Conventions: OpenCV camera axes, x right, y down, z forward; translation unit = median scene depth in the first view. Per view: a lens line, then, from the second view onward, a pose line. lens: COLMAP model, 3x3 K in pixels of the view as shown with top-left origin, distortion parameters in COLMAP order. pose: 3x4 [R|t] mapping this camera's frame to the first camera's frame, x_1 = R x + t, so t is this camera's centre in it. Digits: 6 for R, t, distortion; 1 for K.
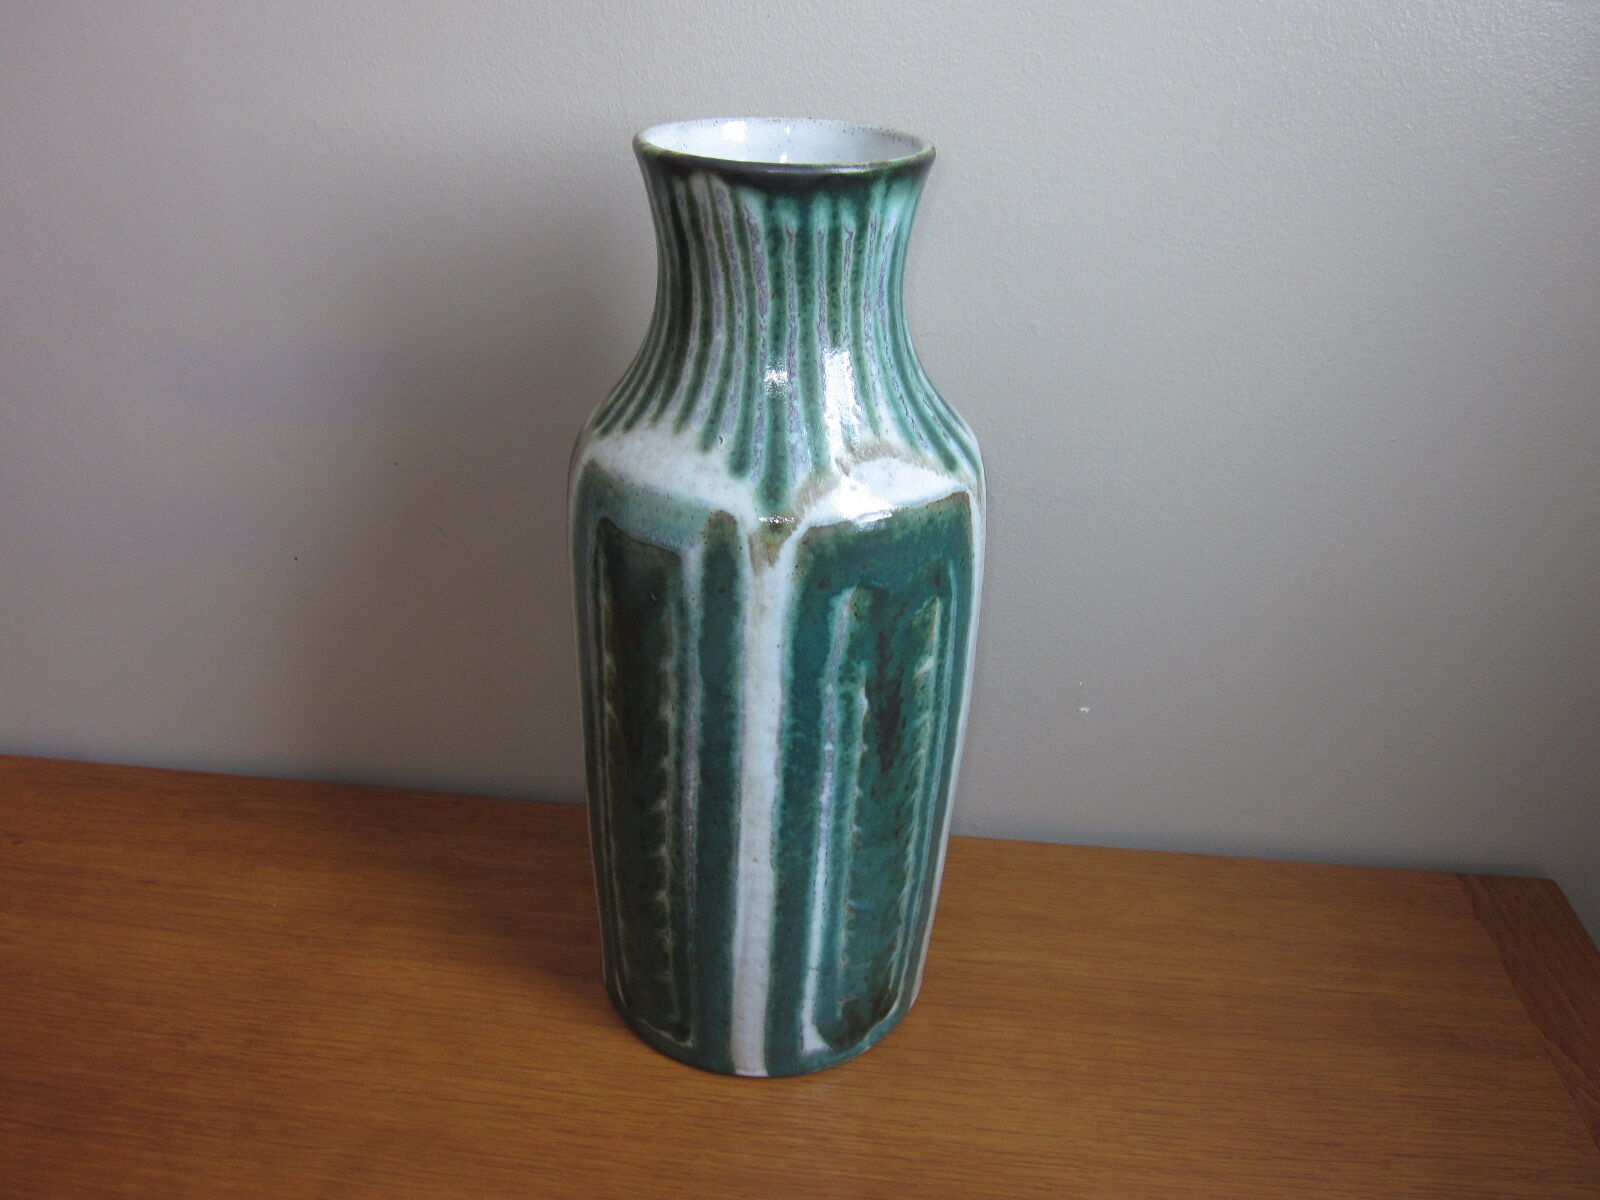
lens RADIAL K [[1320.4, 0, 799.8], [0, 1320.4, 606.2], [0, 0, 1]] dist [-0.032613, 0.019332]
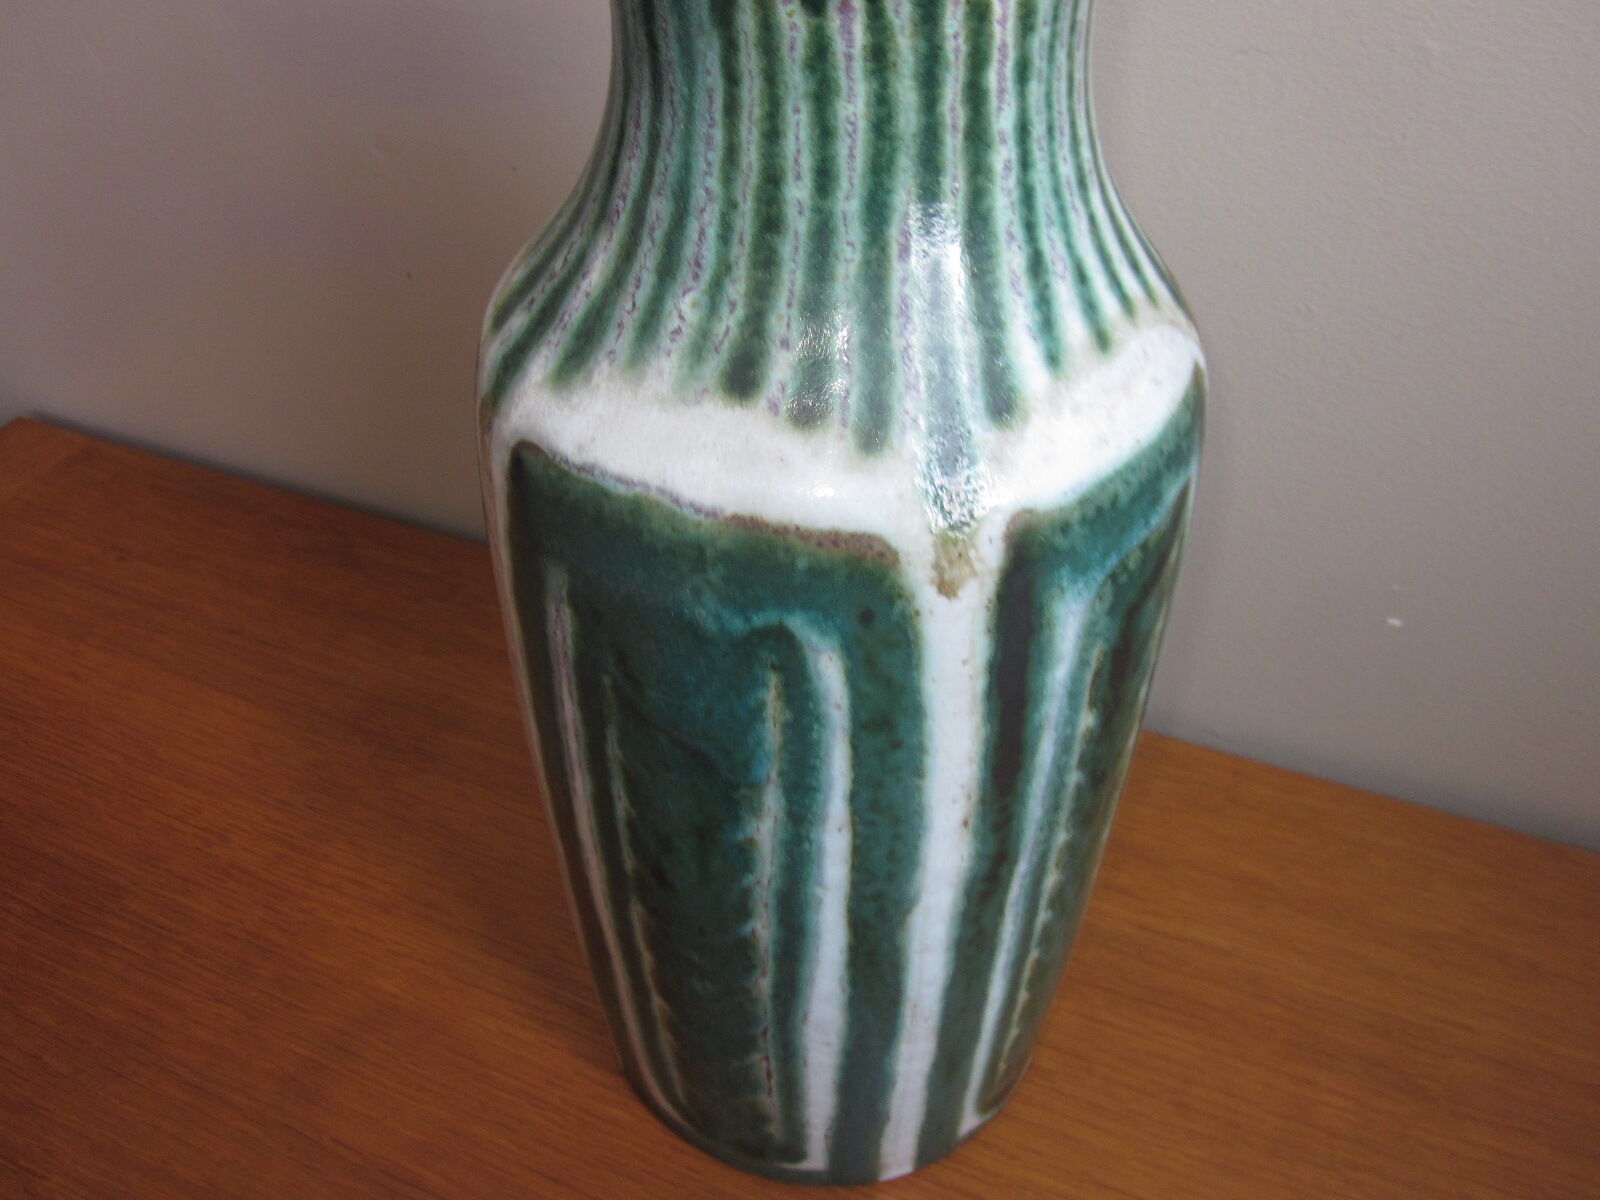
lens RADIAL K [[1320.4, 0, 806.1], [0, 1320.4, 596.2], [0, 0, 1]] dist [-0.032613, 0.019332]
pose [[0.959939, 0.169686, -0.222989, 0.079250], [-0.112928, 0.962580, 0.246348, -0.086033], [0.256446, -0.211297, 0.943180, 0.299683]]
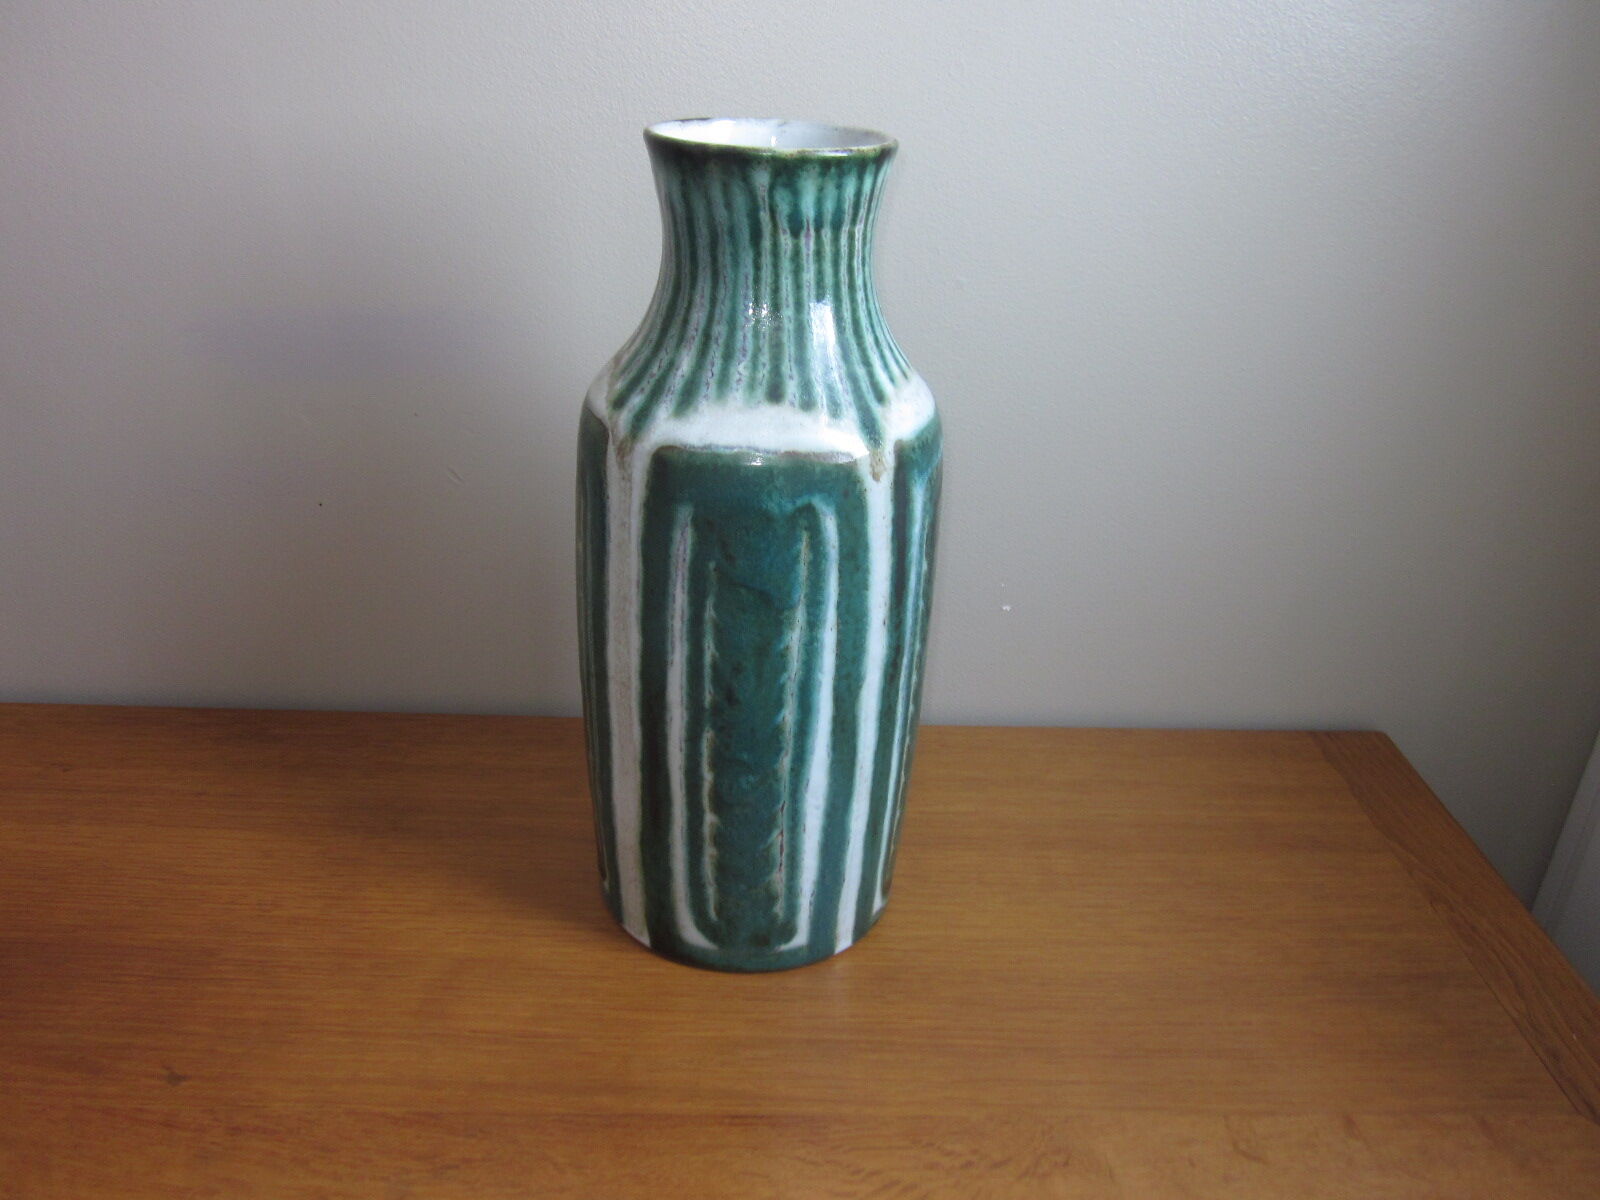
lens RADIAL K [[1320.4, 0, 798.6], [0, 1320.4, 596.8], [0, 0, 1]] dist [-0.032613, 0.019332]
pose [[0.991752, -0.041155, 0.121384, -0.136957], [0.045592, 0.998381, -0.034005, 0.118346], [-0.119788, 0.039259, 0.992023, -0.196539]]
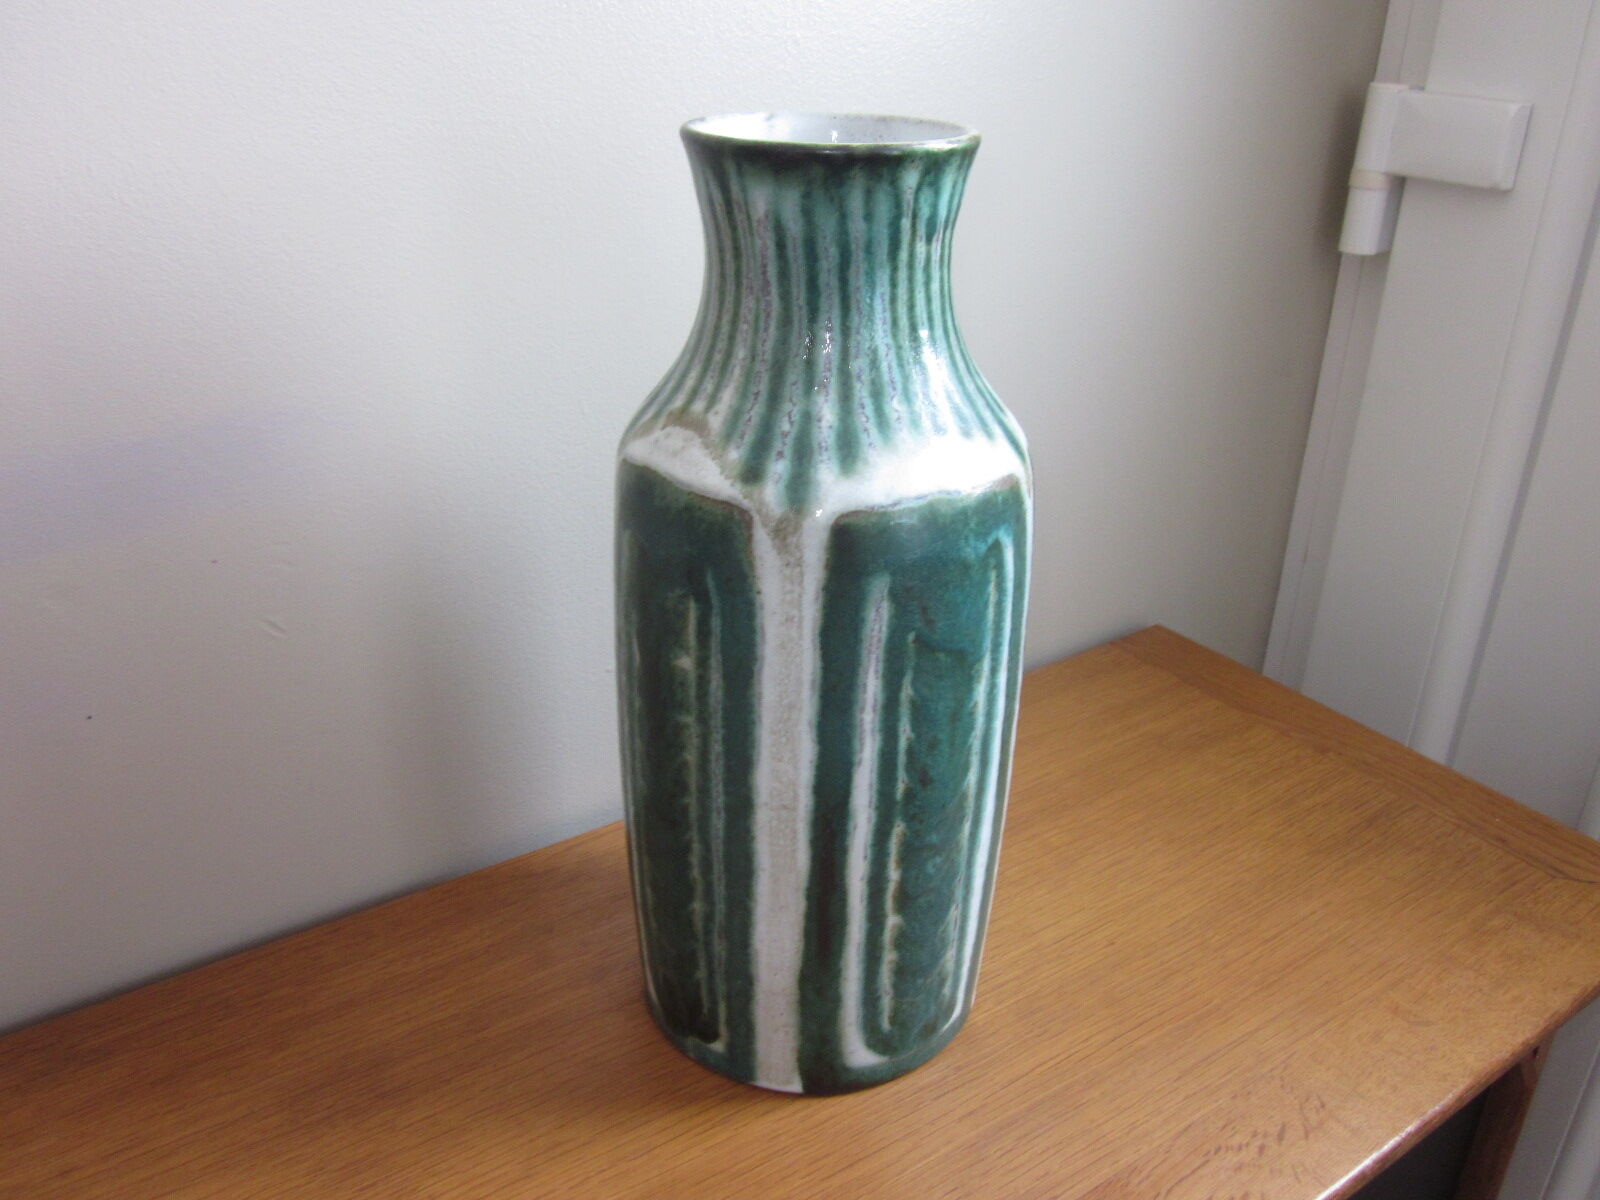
lens RADIAL K [[1320.4, 0, 803.2], [0, 1320.4, 601.2], [0, 0, 1]] dist [-0.032613, 0.019332]
pose [[0.761786, -0.293343, 0.577609, -0.573892], [0.307725, 0.948449, 0.075830, -0.034772], [-0.570077, 0.119978, 0.812784, 0.114229]]
